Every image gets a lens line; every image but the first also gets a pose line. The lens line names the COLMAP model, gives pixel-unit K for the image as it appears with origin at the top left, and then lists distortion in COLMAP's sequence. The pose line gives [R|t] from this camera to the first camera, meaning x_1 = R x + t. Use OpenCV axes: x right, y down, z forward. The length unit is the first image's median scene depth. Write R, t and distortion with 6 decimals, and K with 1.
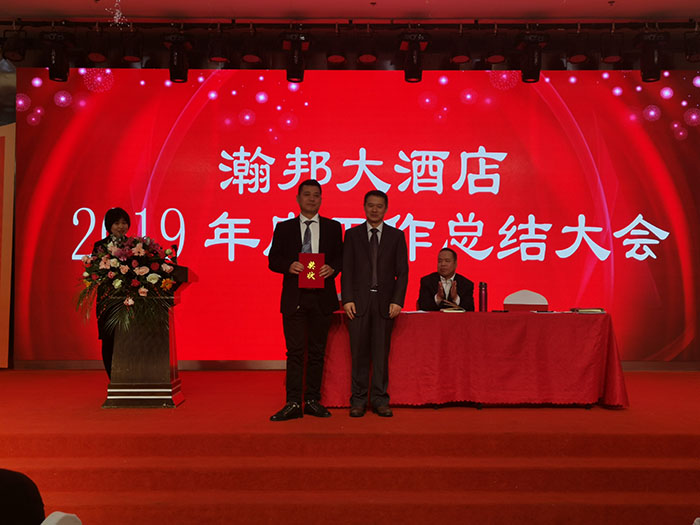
lens RADIAL K [[874.0, 0, 355.5], [0, 874.0, 268.6], [0, 0, 1]] dist [0.047564, 0.000000]
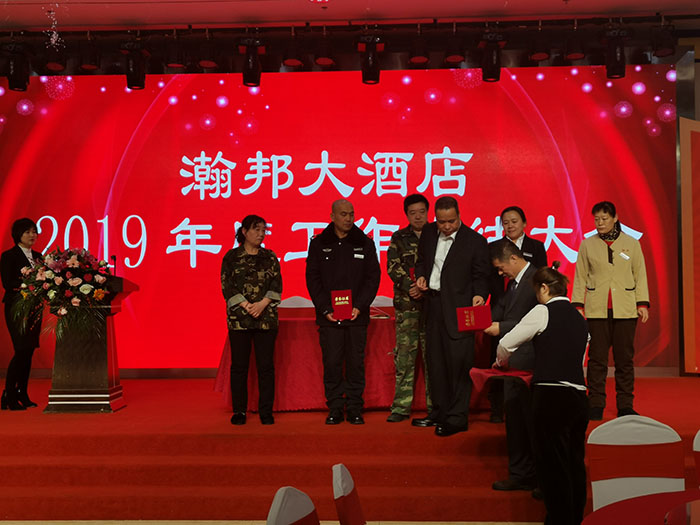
lens RADIAL K [[1005.4, 0, 353.2], [0, 1005.4, 266.9], [0, 0, 1]] dist [0.049621, 0.000000]
pose [[0.998051, -0.010827, -0.061461, 0.108113], [0.010899, 0.999940, 0.000831, -0.008352], [0.061448, -0.001499, 0.998109, -0.123998]]
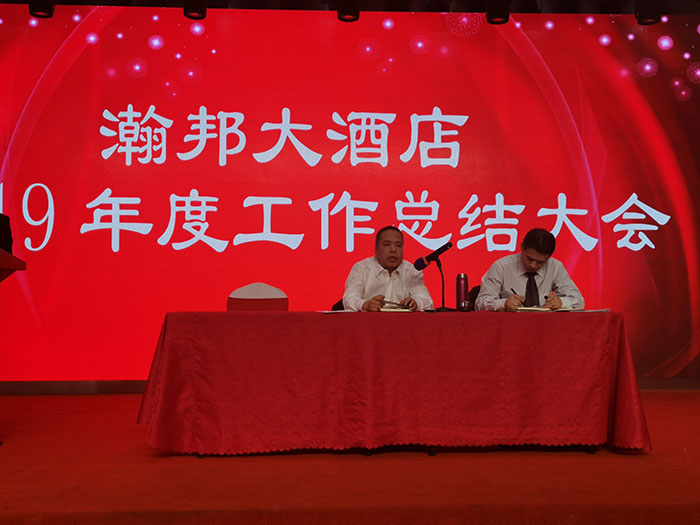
lens RADIAL K [[849.8, 0, 356.0], [0, 849.8, 261.5], [0, 0, 1]] dist [0.045458, 0.000000]
pose [[0.999058, -0.000814, 0.043398, 0.037639], [0.001935, 0.999665, -0.025803, 0.019837], [-0.043363, 0.025862, 0.998725, 0.237919]]
